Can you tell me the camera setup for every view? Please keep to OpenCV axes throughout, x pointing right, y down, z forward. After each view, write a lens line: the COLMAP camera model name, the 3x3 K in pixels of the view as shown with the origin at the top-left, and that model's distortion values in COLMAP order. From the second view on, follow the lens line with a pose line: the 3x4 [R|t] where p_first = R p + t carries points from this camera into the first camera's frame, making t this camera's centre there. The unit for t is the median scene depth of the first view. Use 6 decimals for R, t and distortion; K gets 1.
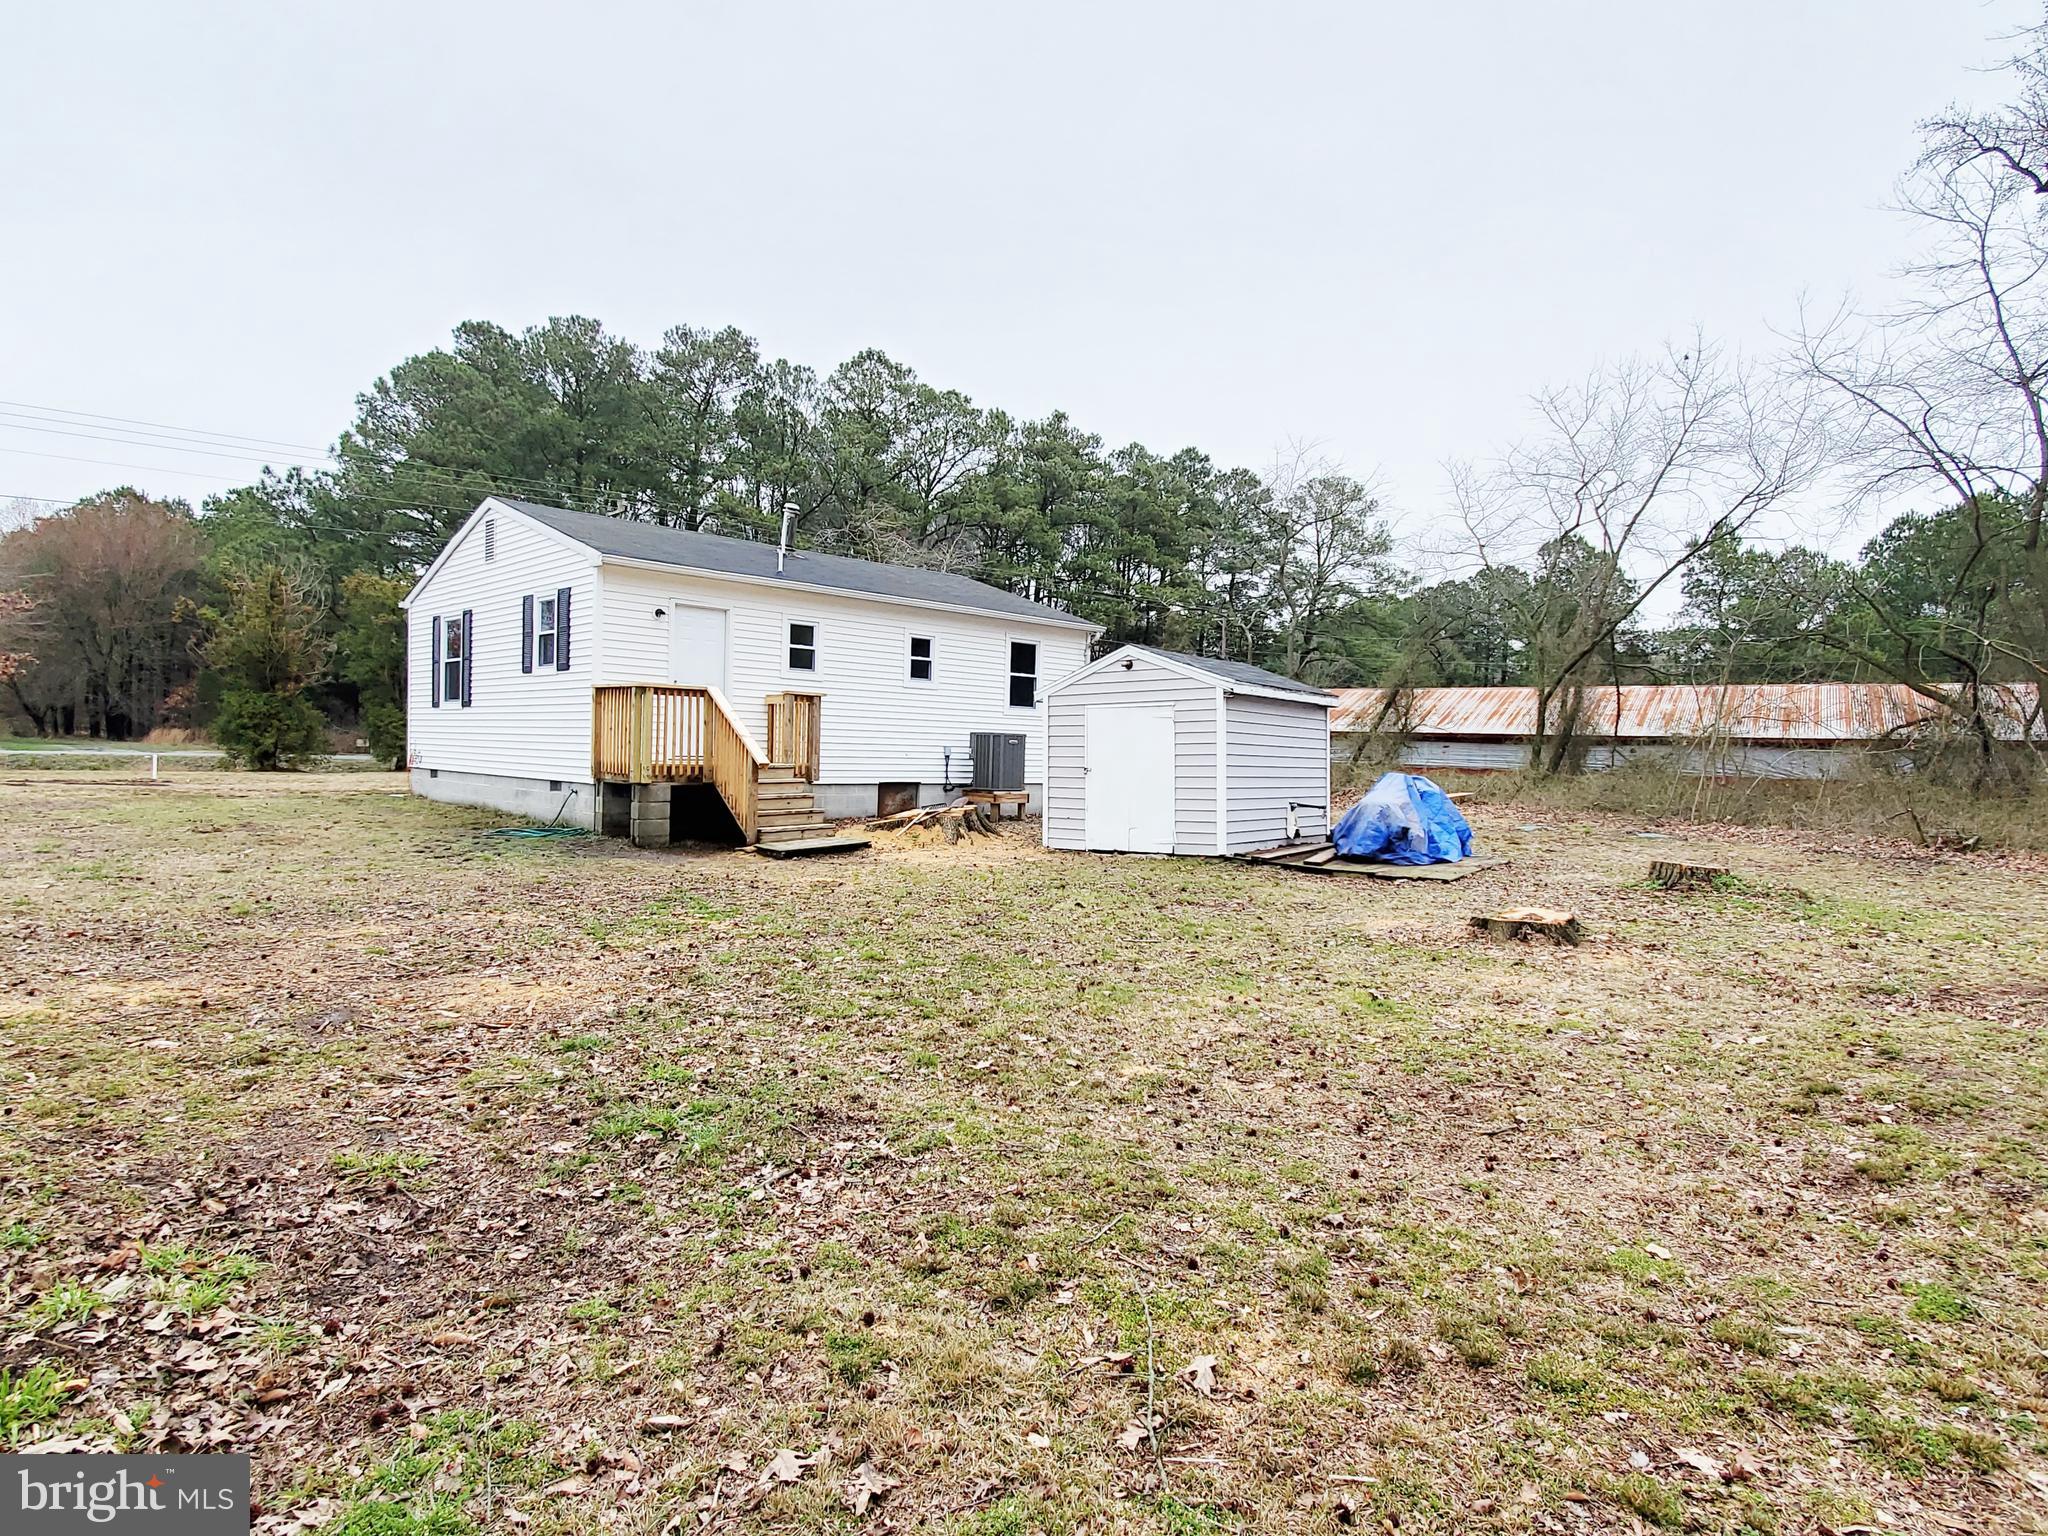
lens RADIAL K [[1116.0, 0, 1024.0], [0, 1116.0, 768.0], [0, 0, 1]] dist [0.005170, 0.000677]
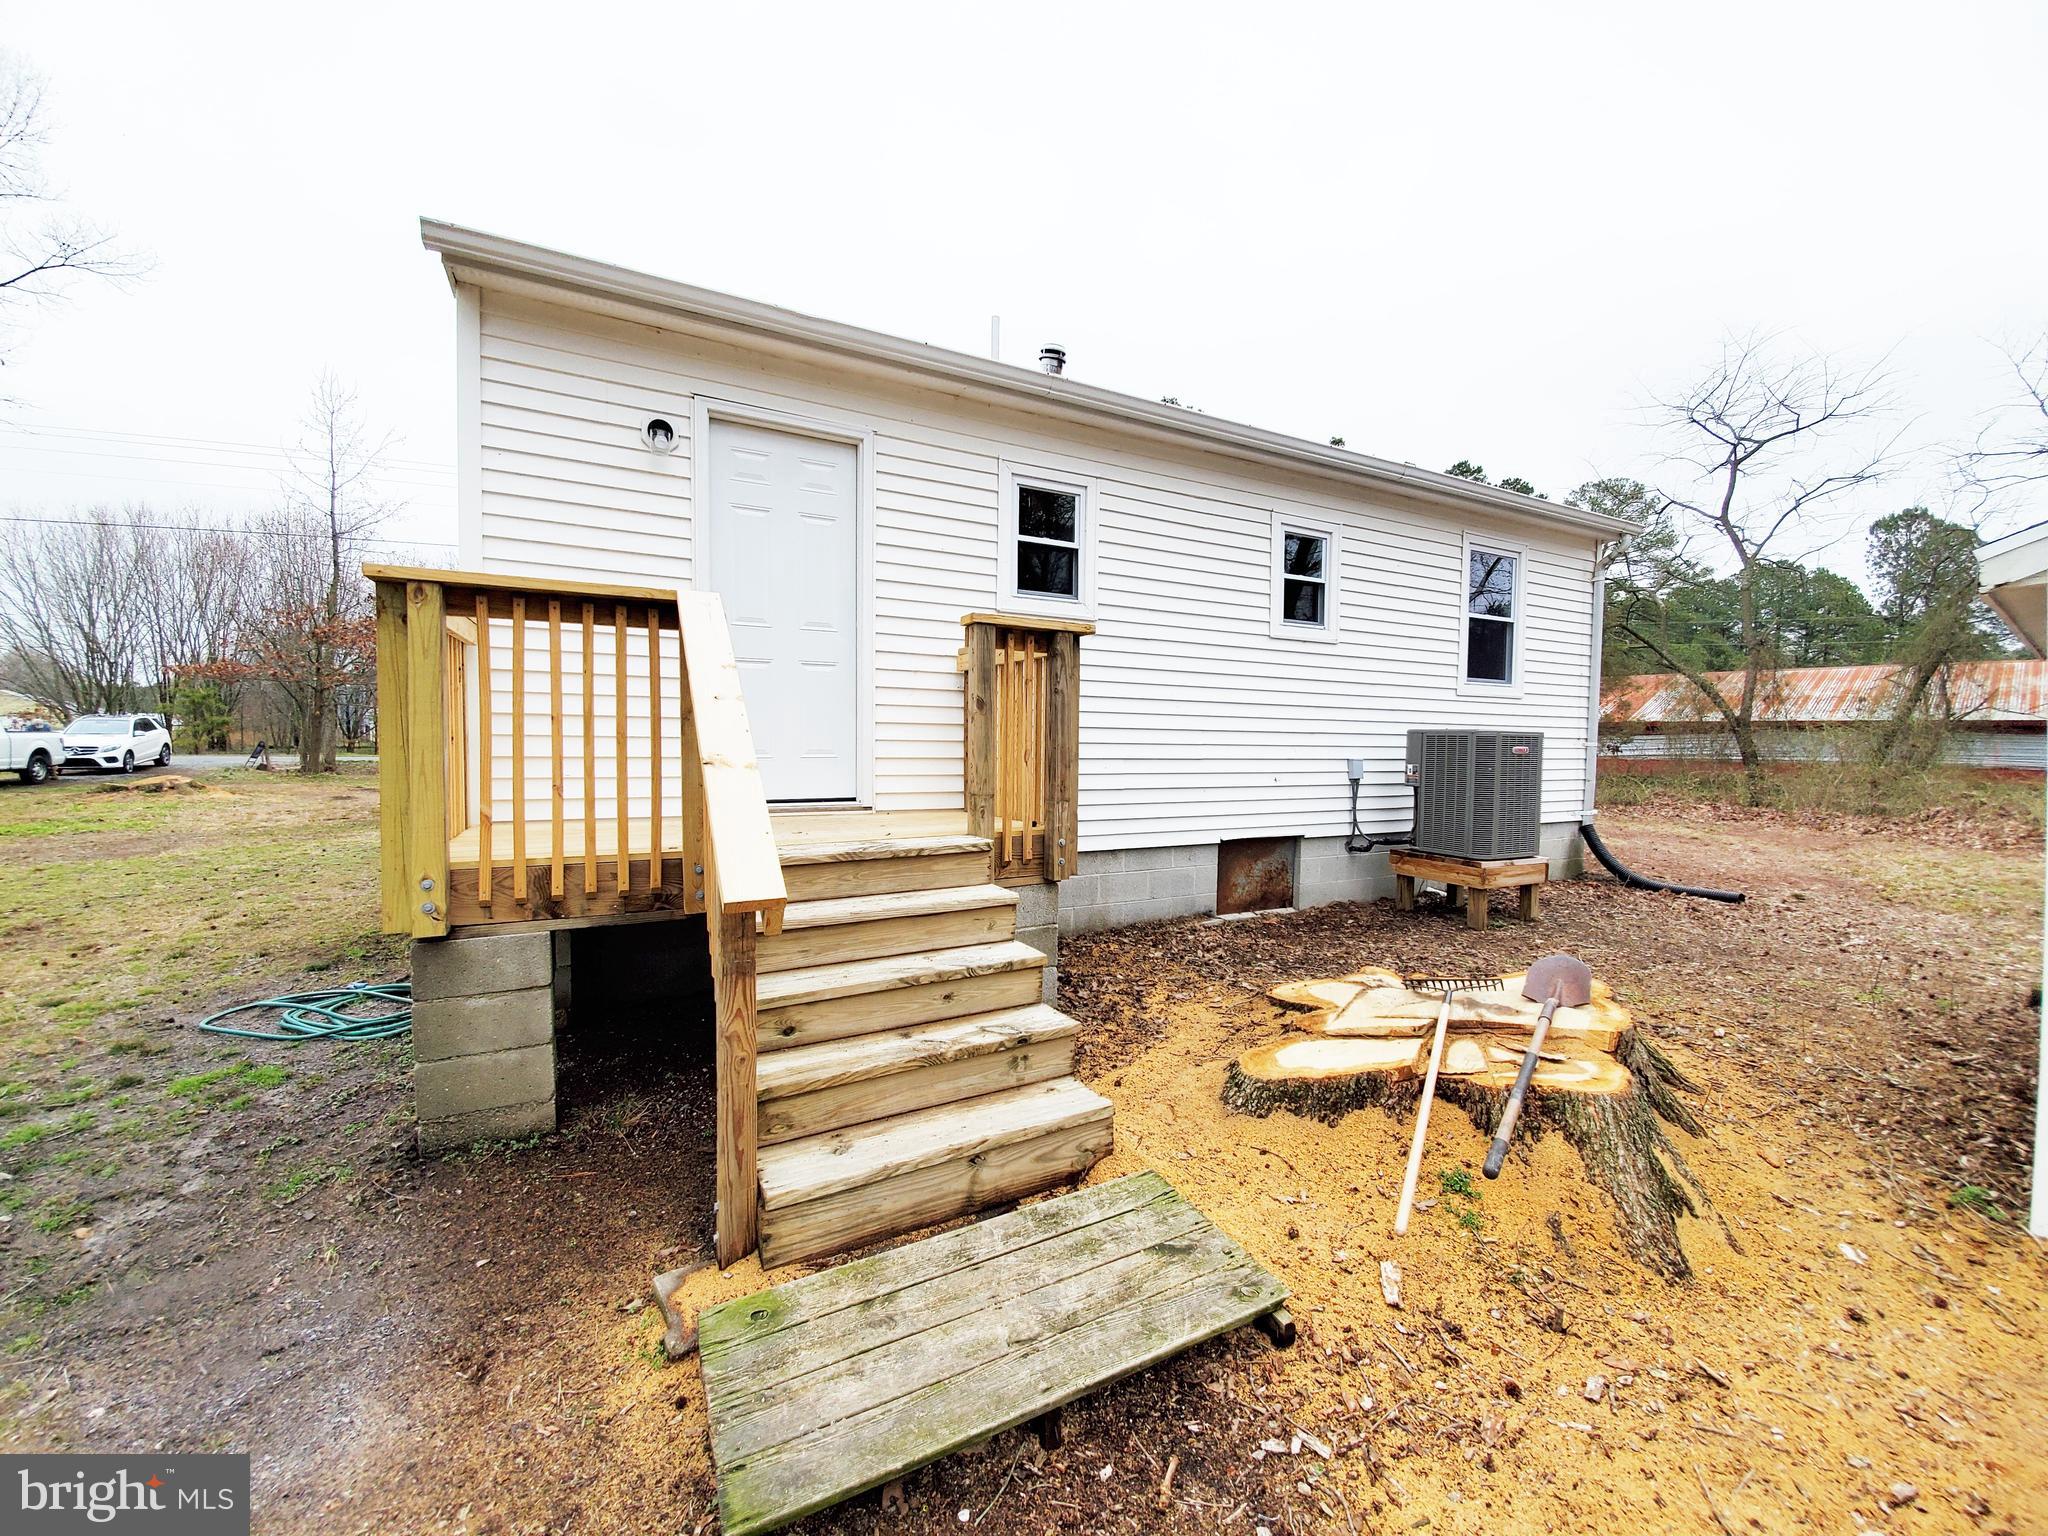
lens RADIAL K [[807.6, 0, 1030.0], [0, 807.6, 768.4], [0, 0, 1]] dist [0.010545, -0.015648]
pose [[0.955182, -0.004825, -0.295981, -0.059436], [0.008600, 0.999897, 0.011453, -0.012409], [0.295896, -0.013485, 0.955125, 0.368195]]
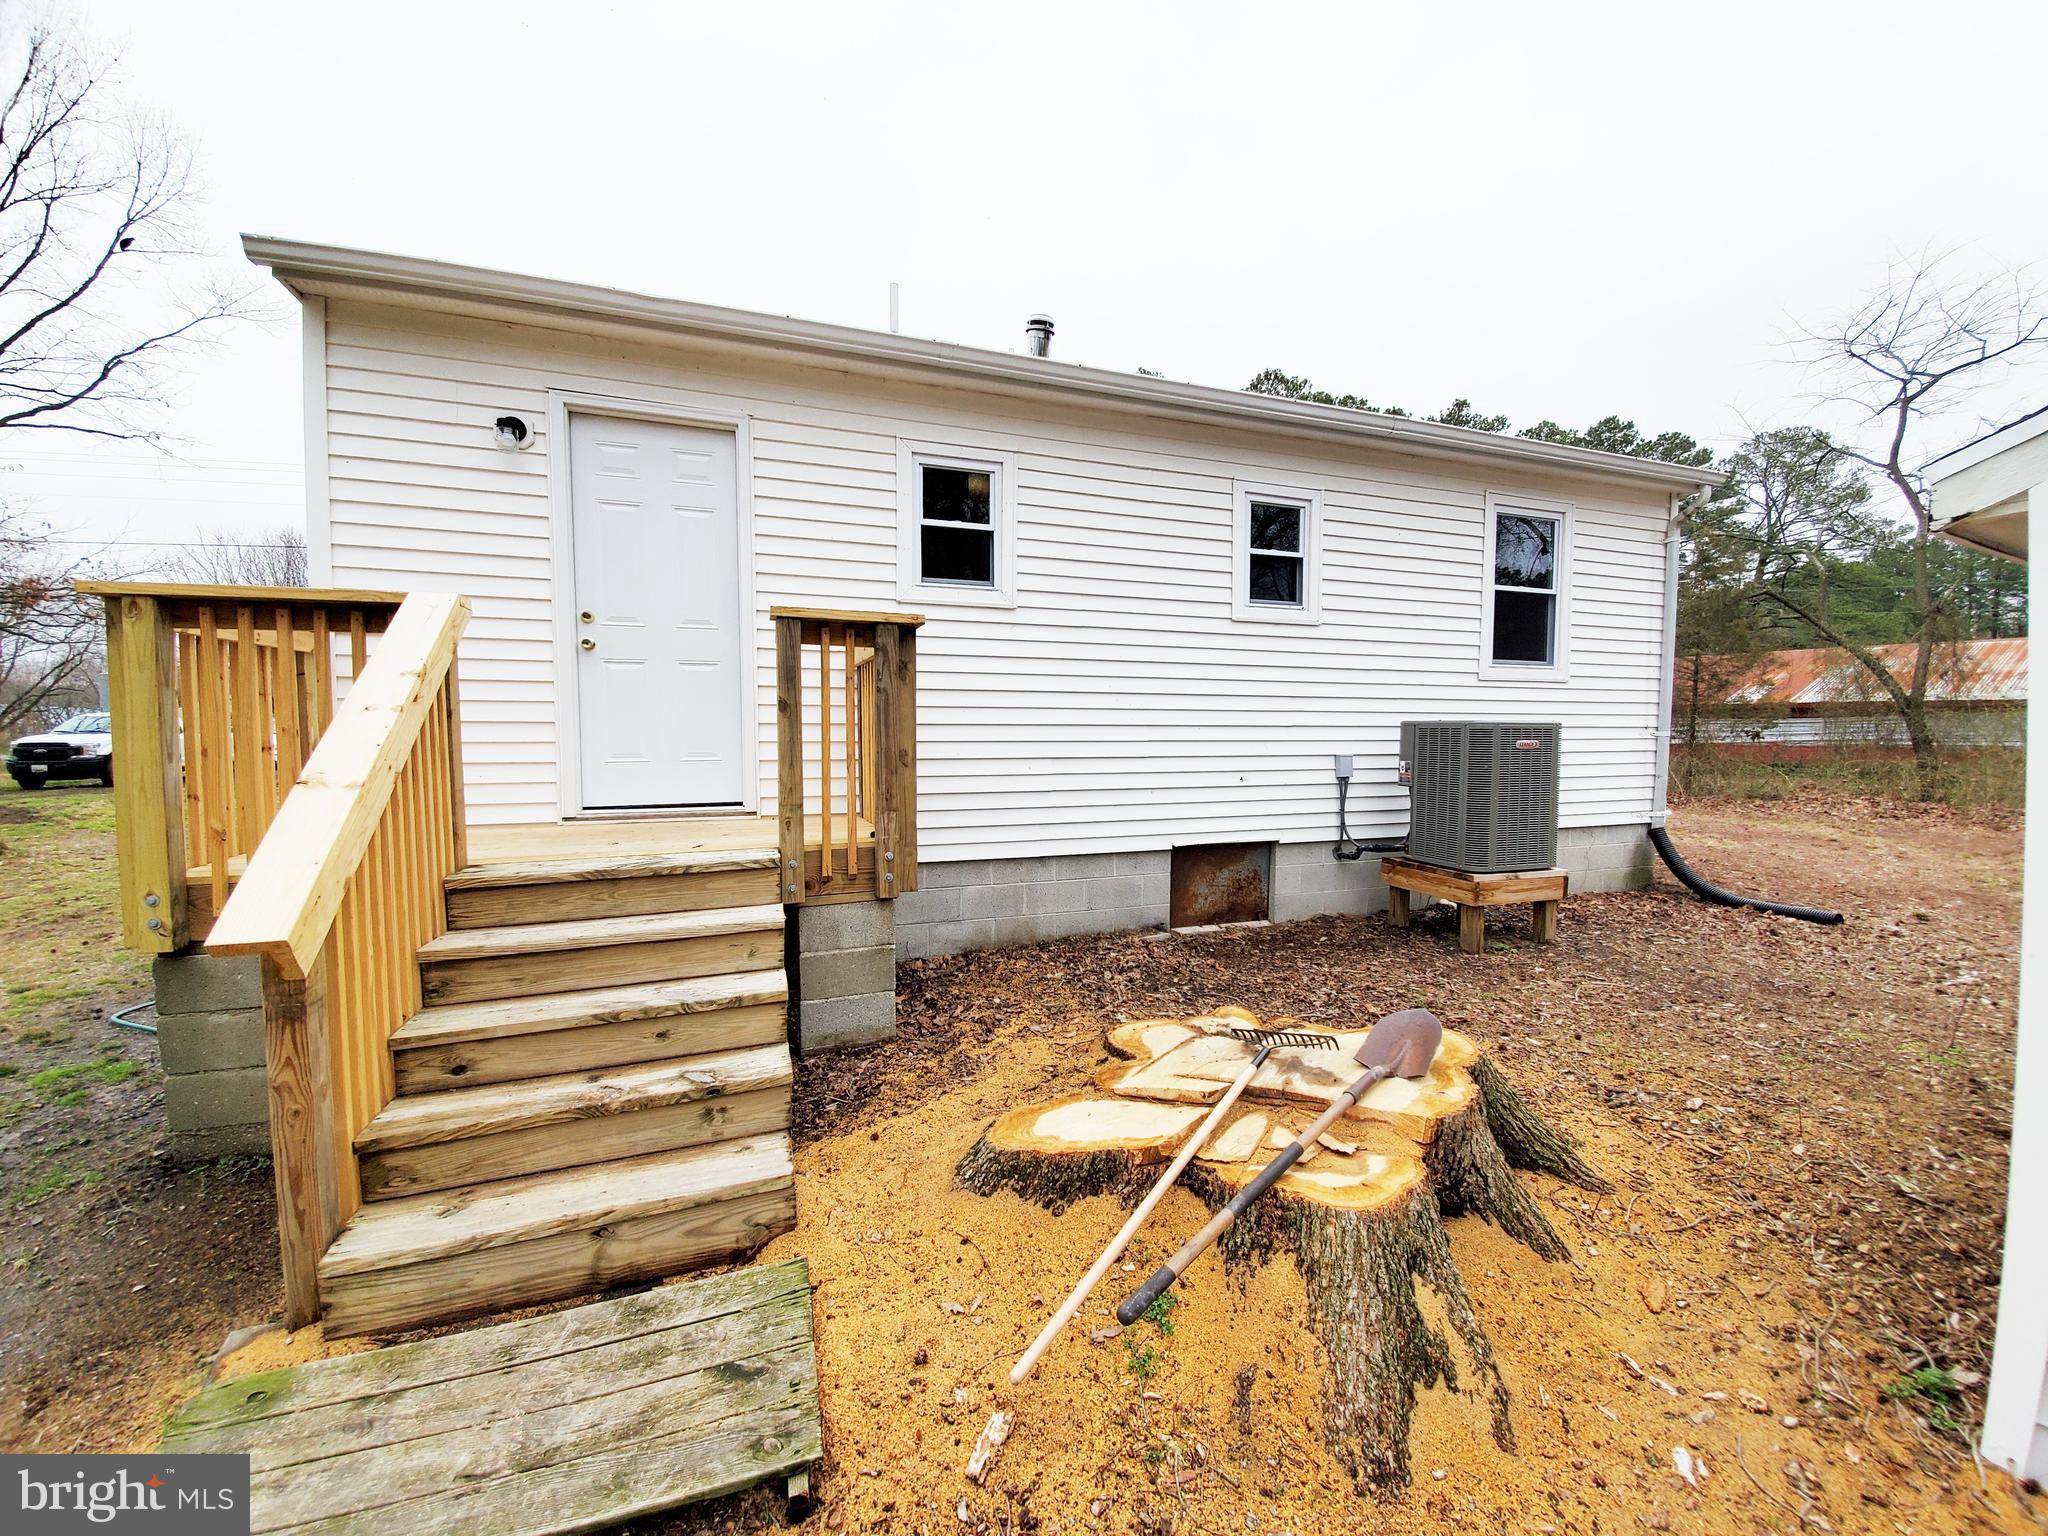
lens RADIAL K [[807.6, 0, 1030.0], [0, 807.6, 768.4], [0, 0, 1]] dist [0.010545, -0.015648]
pose [[0.904410, -0.004536, -0.426640, -0.026675], [0.015903, 0.999607, 0.023083, -0.014031], [0.426368, -0.027661, 0.904127, 0.394384]]
